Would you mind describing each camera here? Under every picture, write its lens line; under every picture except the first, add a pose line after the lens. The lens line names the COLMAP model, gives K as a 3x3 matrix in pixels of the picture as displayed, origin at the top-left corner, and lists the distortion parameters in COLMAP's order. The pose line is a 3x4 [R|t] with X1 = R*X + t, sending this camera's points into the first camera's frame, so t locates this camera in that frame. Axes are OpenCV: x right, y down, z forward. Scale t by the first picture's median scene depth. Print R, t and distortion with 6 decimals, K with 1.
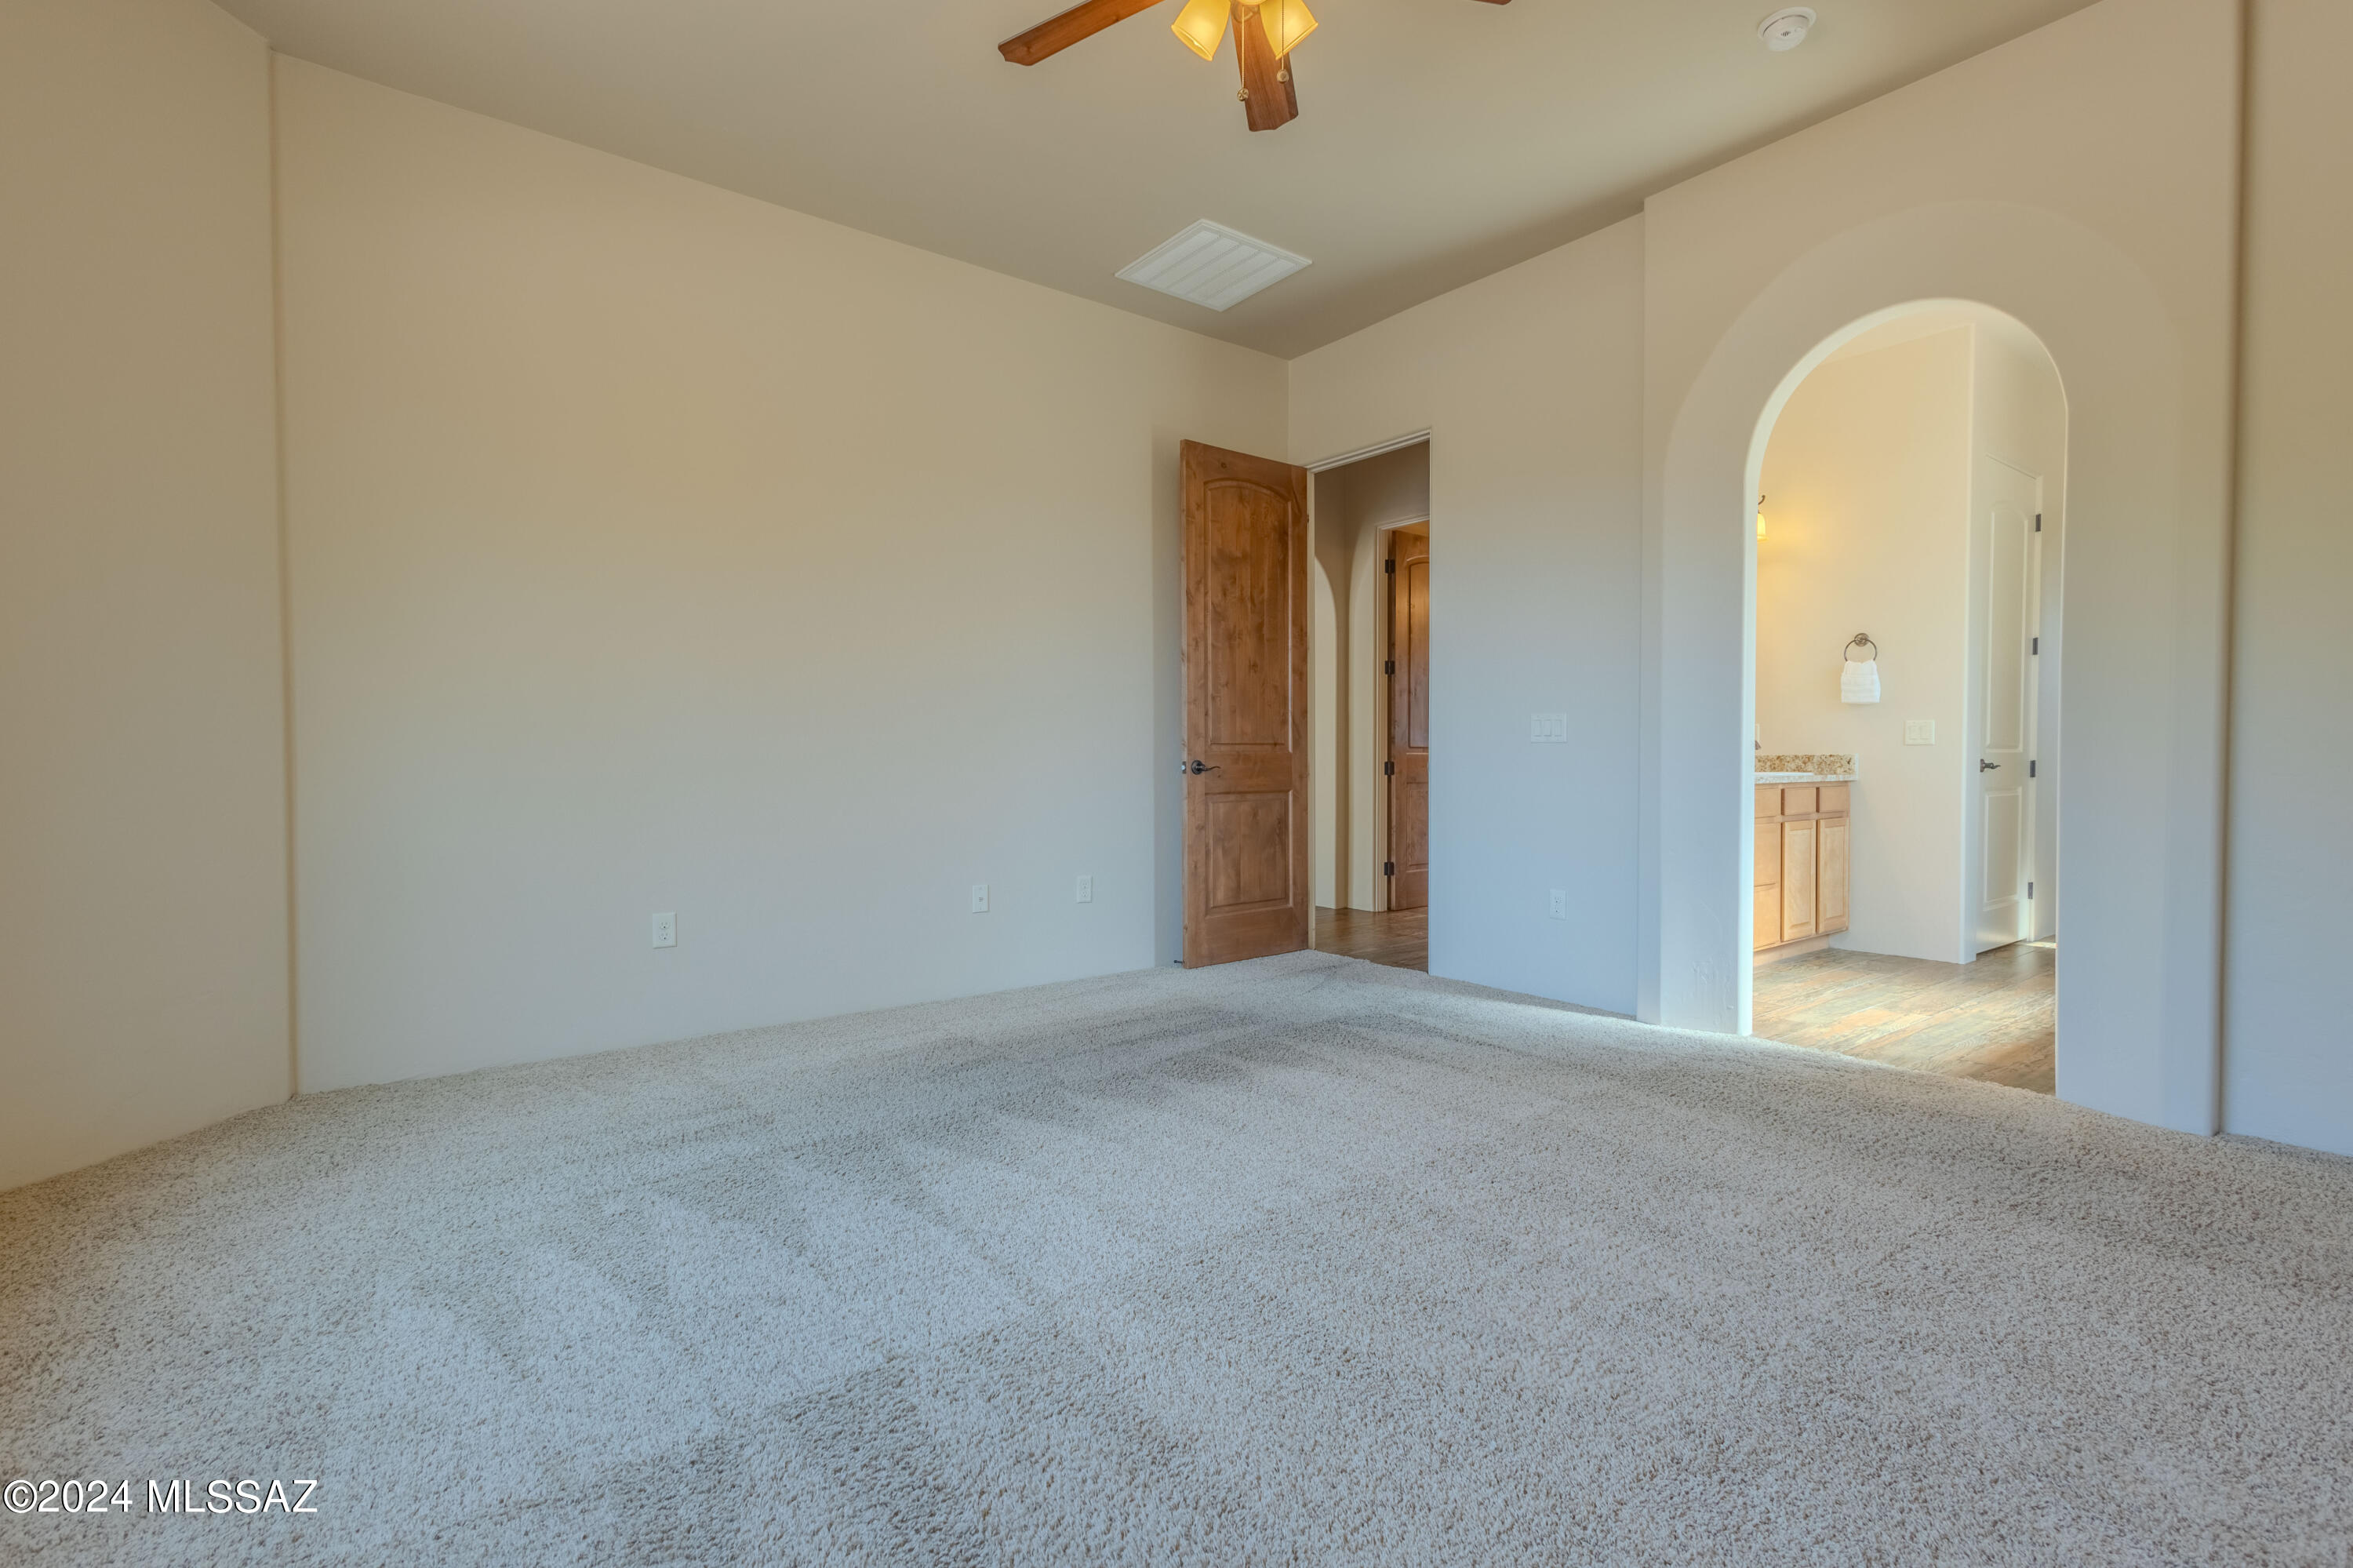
lens RADIAL K [[1092.0, 0, 1164.4], [0, 1092.0, 781.2], [0, 0, 1]] dist [0.008919, -0.002994]
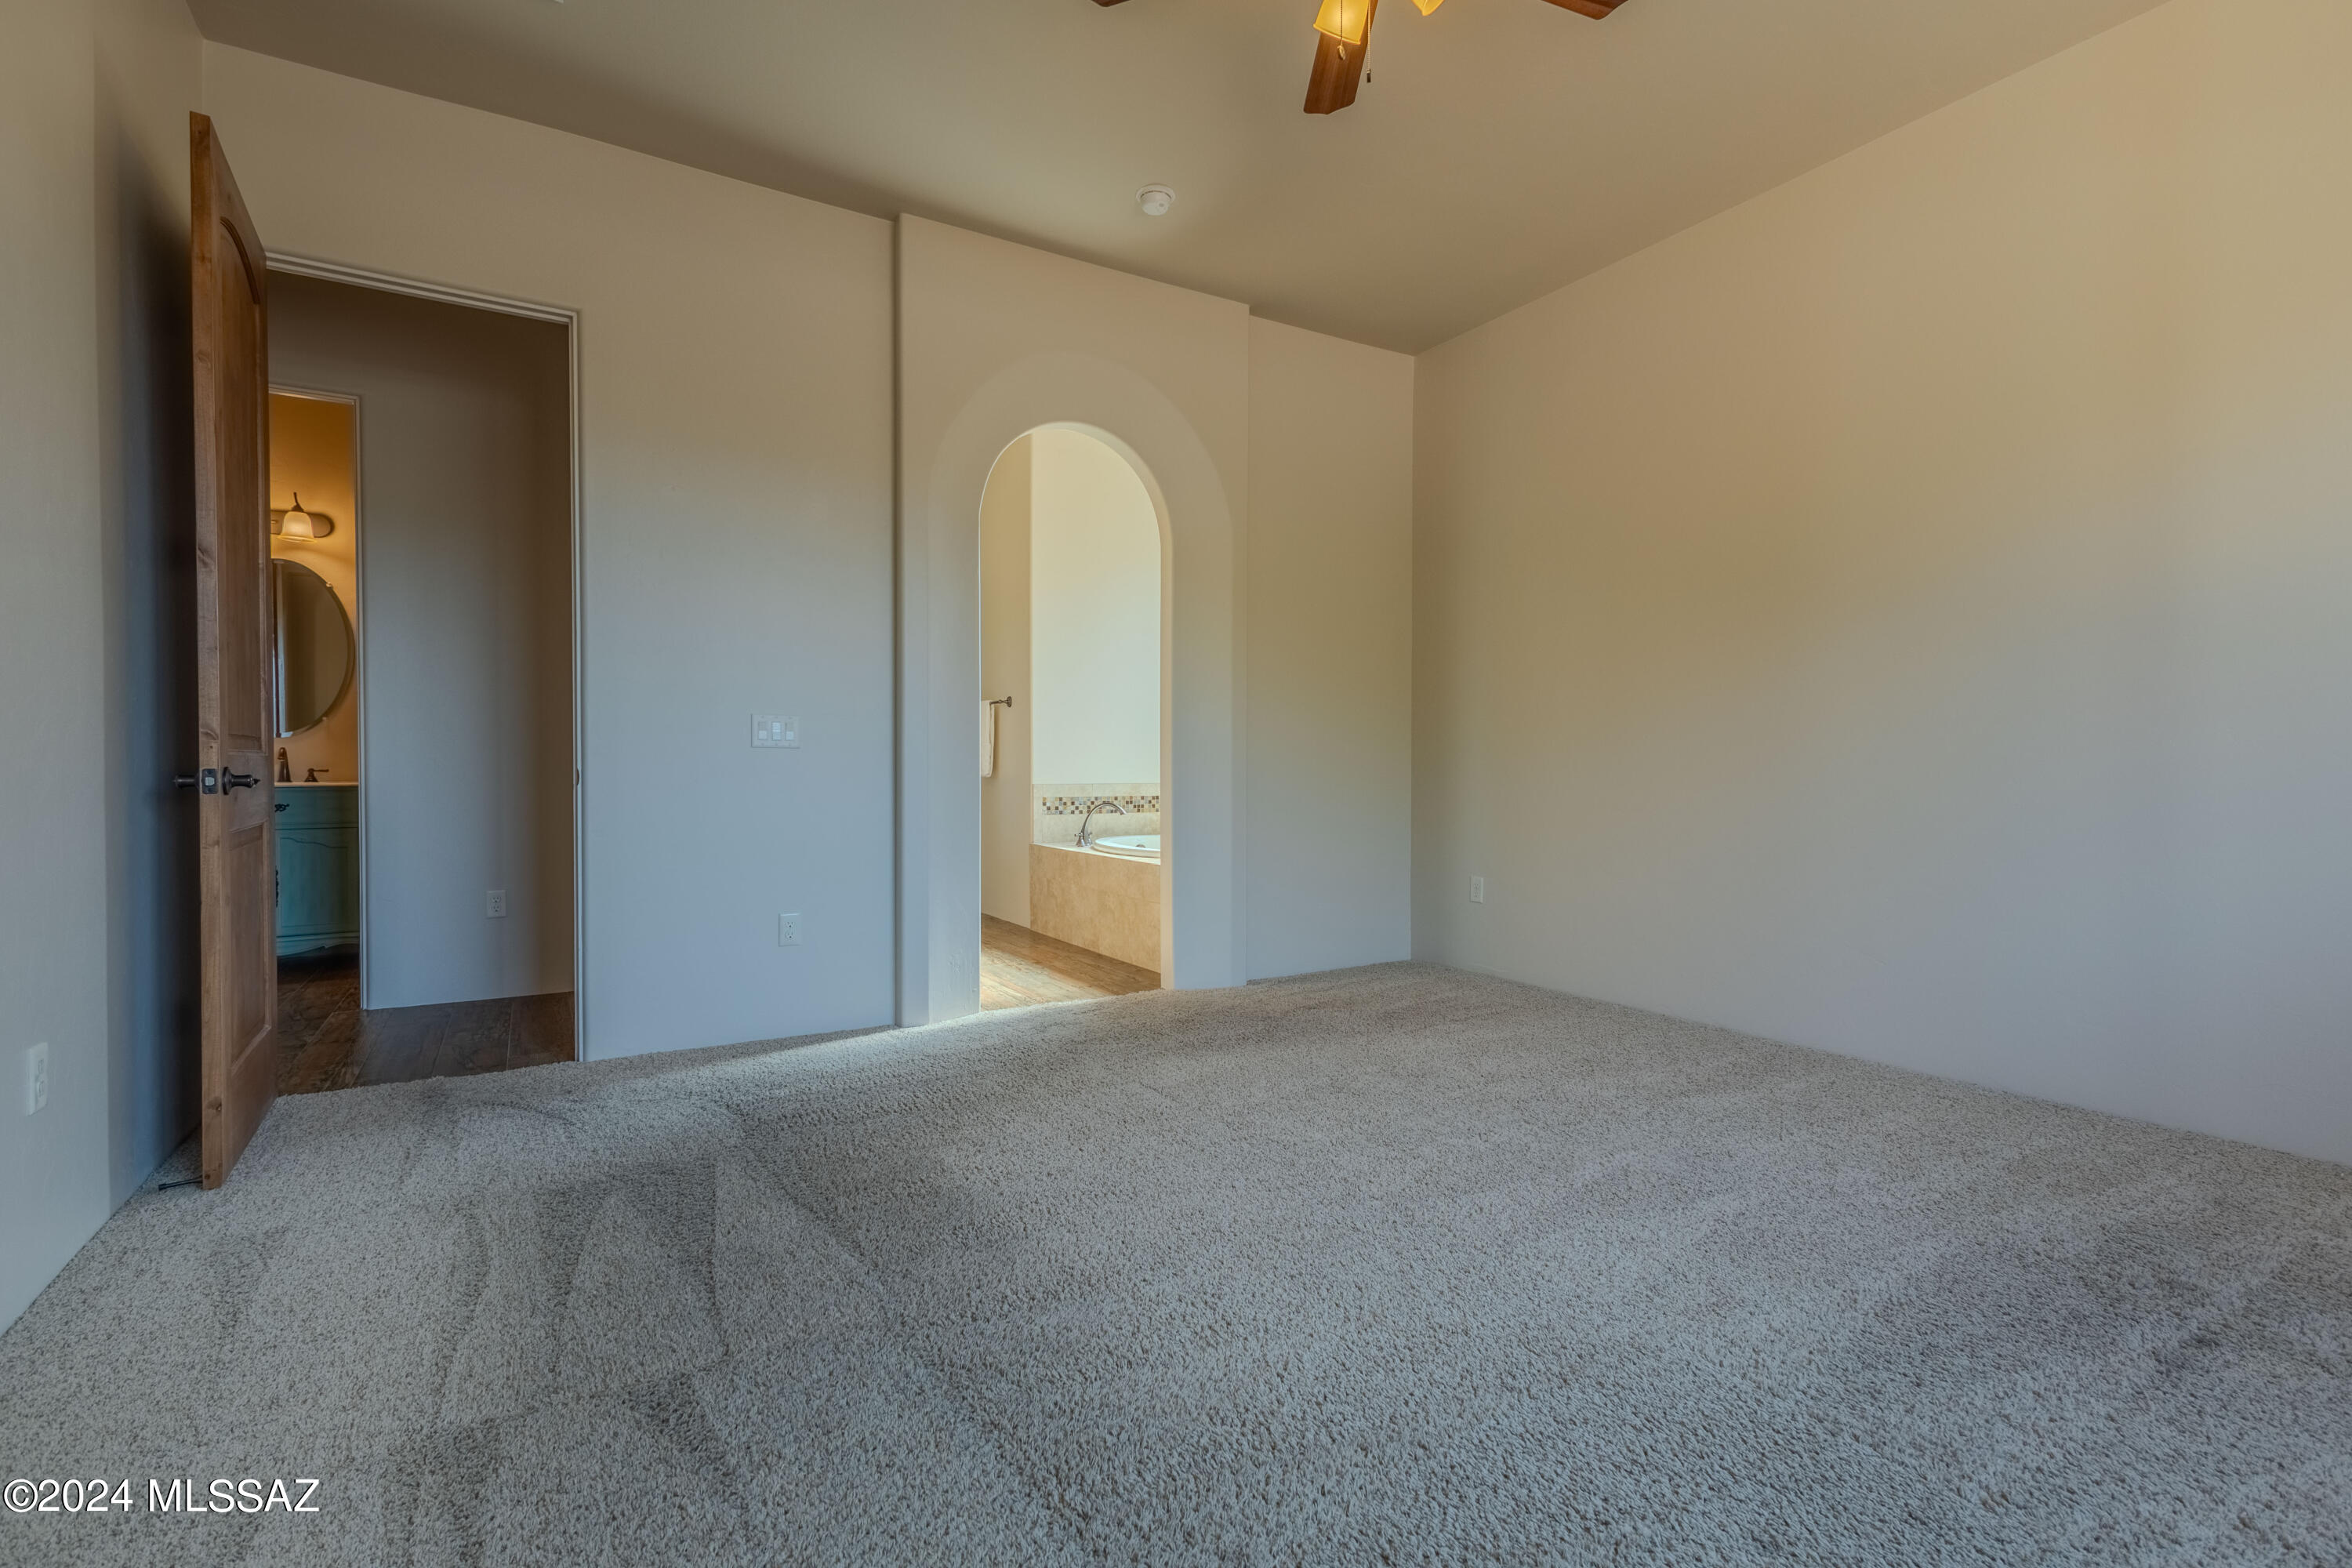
lens RADIAL K [[1091.5, 0, 1169.9], [0, 1091.5, 785.0], [0, 0, 1]] dist [0.008919, -0.002994]
pose [[0.101479, -0.012938, 0.994754, -0.492945], [0.021882, 0.999703, 0.010770, -0.008896], [-0.994597, 0.020674, 0.101732, 0.595901]]
